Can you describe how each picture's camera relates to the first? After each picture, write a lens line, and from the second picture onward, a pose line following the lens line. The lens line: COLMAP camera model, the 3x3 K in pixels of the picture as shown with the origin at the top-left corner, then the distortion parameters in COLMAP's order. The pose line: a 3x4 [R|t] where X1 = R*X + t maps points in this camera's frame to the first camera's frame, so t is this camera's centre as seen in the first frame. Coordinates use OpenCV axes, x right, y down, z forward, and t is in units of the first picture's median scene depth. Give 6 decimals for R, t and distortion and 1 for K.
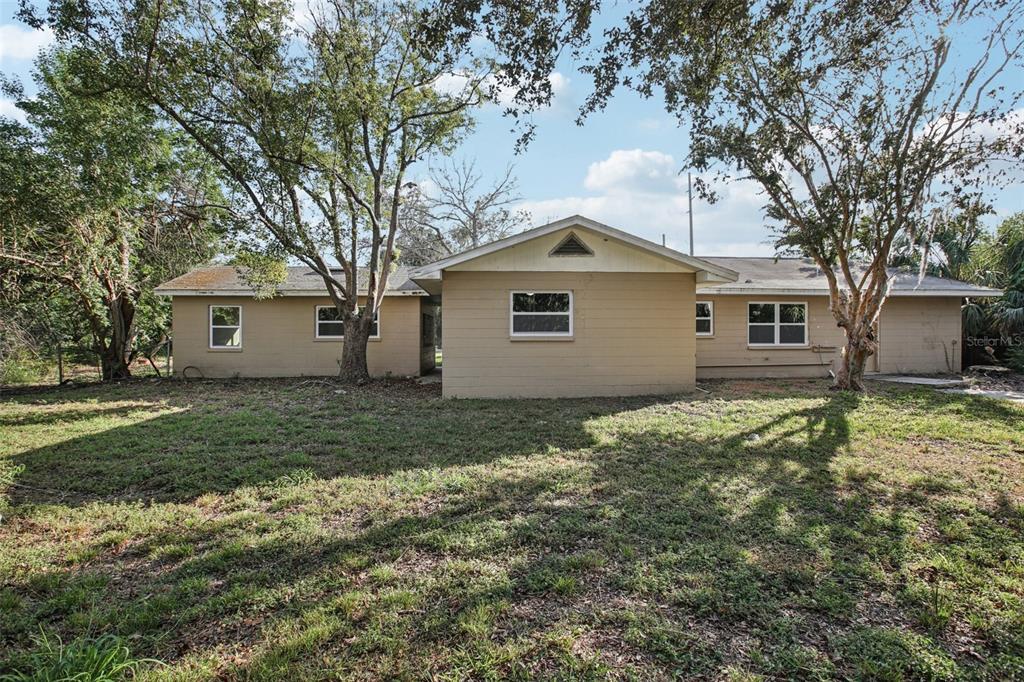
lens RADIAL K [[471.6, 0, 510.0], [0, 471.6, 329.1], [0, 0, 1]] dist [-0.057372, 0.019350]
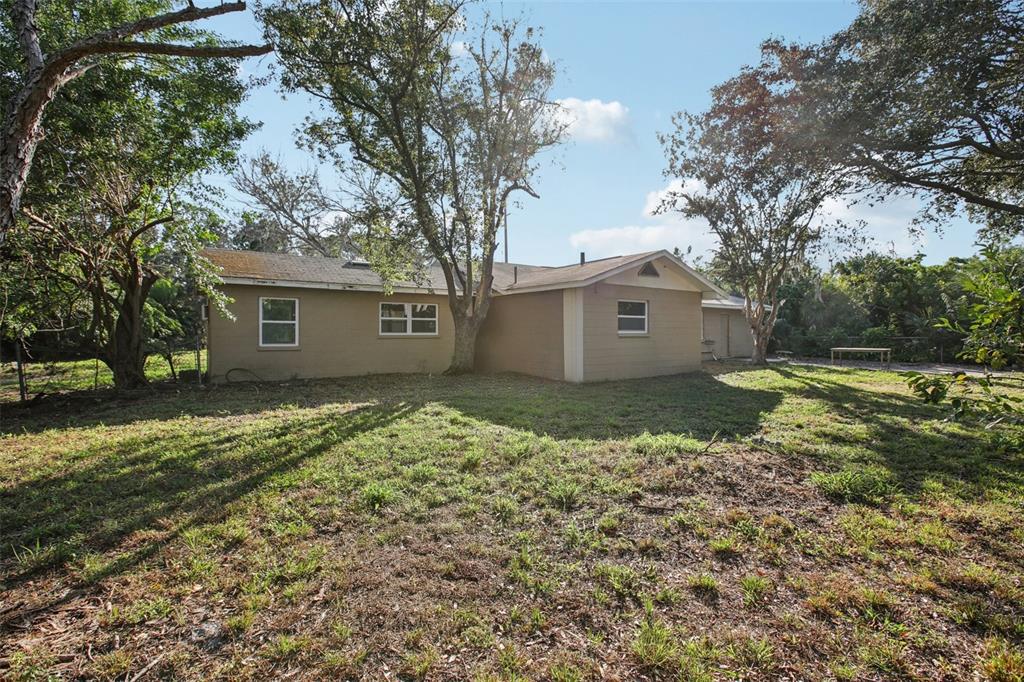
lens RADIAL K [[471.6, 0, 510.0], [0, 471.6, 329.1], [0, 0, 1]] dist [-0.057372, 0.019350]
pose [[0.849098, 0.009714, 0.528145, -0.834880], [-0.007551, 0.999952, -0.006252, 0.012501], [-0.528181, 0.001320, 0.849131, 0.020489]]
